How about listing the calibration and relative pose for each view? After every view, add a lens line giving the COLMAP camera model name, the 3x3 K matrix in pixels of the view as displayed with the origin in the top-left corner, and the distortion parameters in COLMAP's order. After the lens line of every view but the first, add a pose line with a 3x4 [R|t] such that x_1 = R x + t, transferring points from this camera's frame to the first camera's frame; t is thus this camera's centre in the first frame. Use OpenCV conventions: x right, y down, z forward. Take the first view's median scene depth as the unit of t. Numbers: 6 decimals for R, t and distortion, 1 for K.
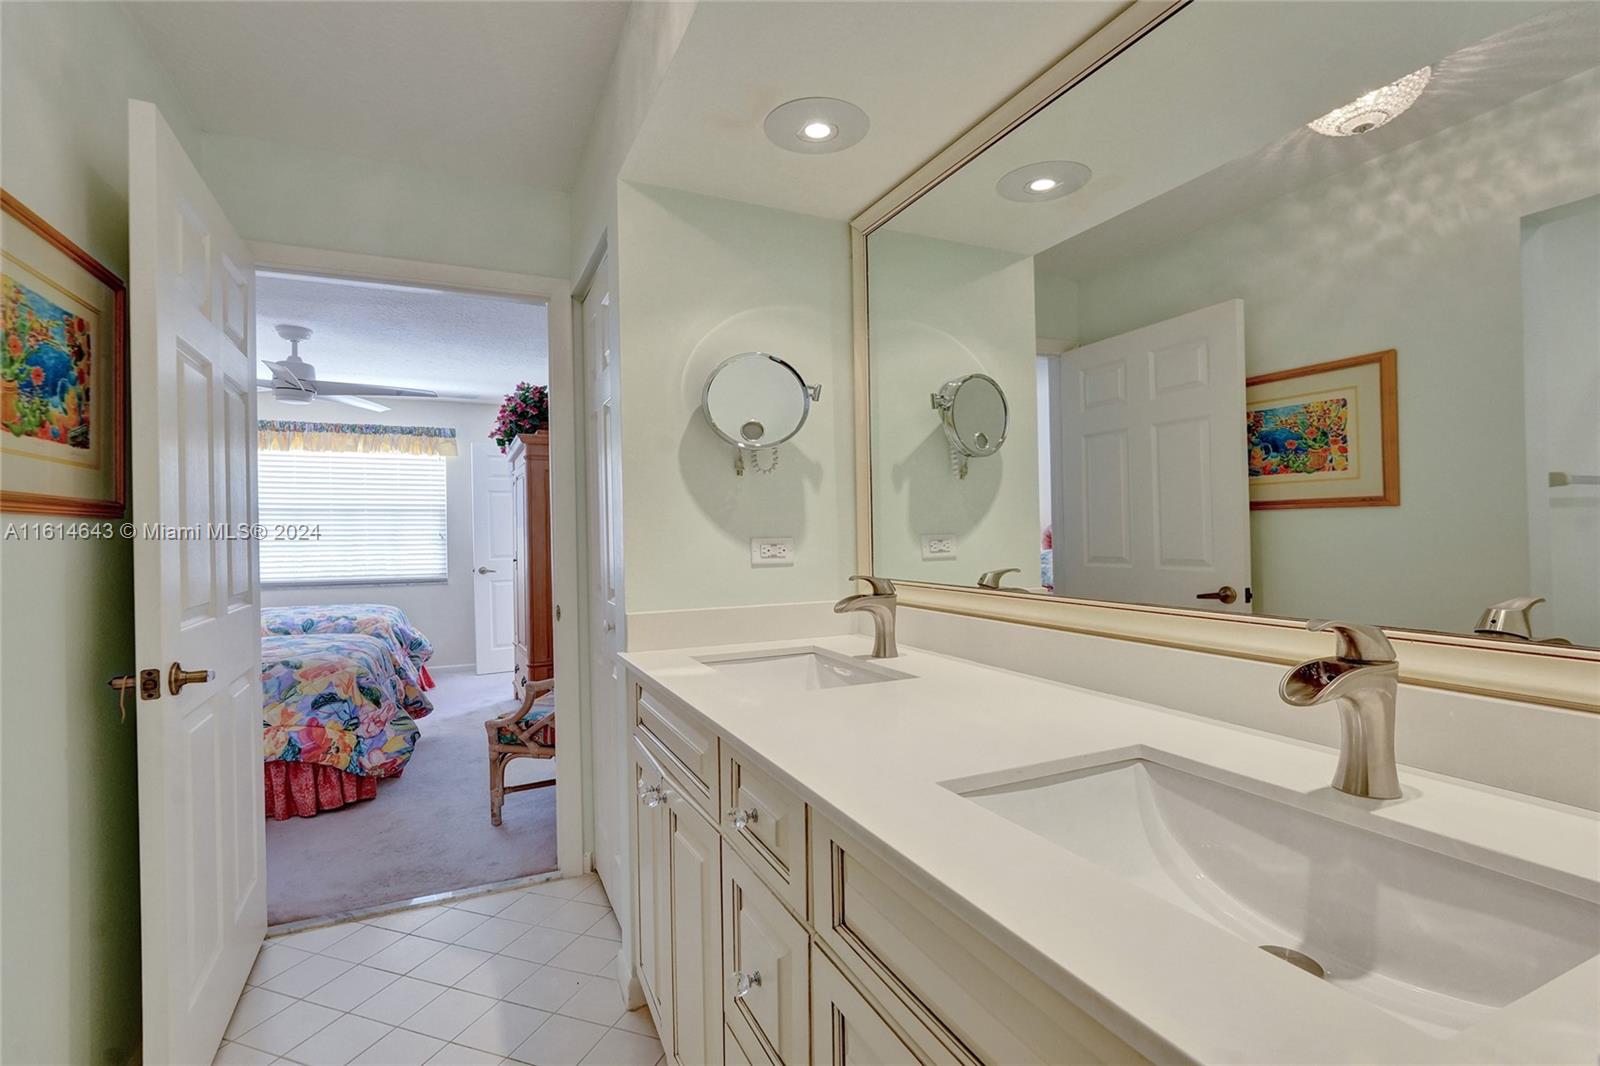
lens RADIAL K [[737.4, 0, 813.6], [0, 737.4, 542.1], [0, 0, 1]] dist [-0.027530, 0.003550]
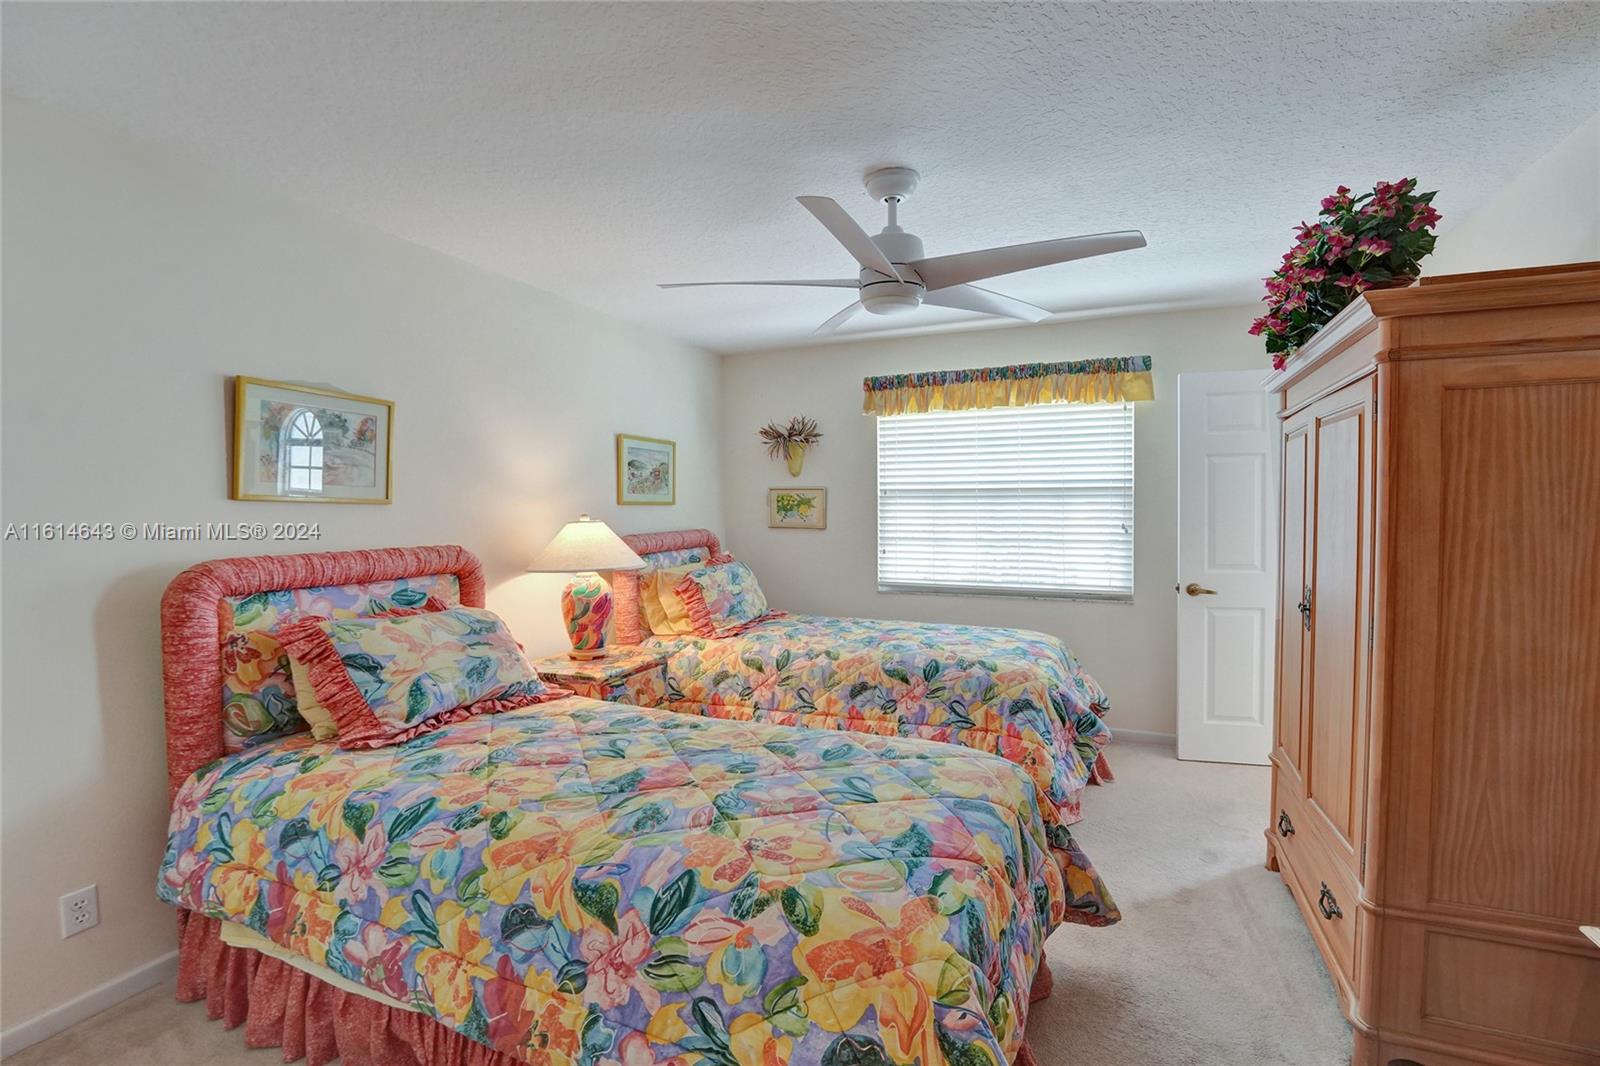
lens RADIAL K [[737.4, 0, 810.1], [0, 737.4, 527.3], [0, 0, 1]] dist [-0.027530, 0.003550]
pose [[0.661009, 0.025986, -0.749927, -0.257658], [-0.007830, 0.999585, 0.027736, -0.031140], [0.750337, -0.012462, 0.660938, 0.455292]]
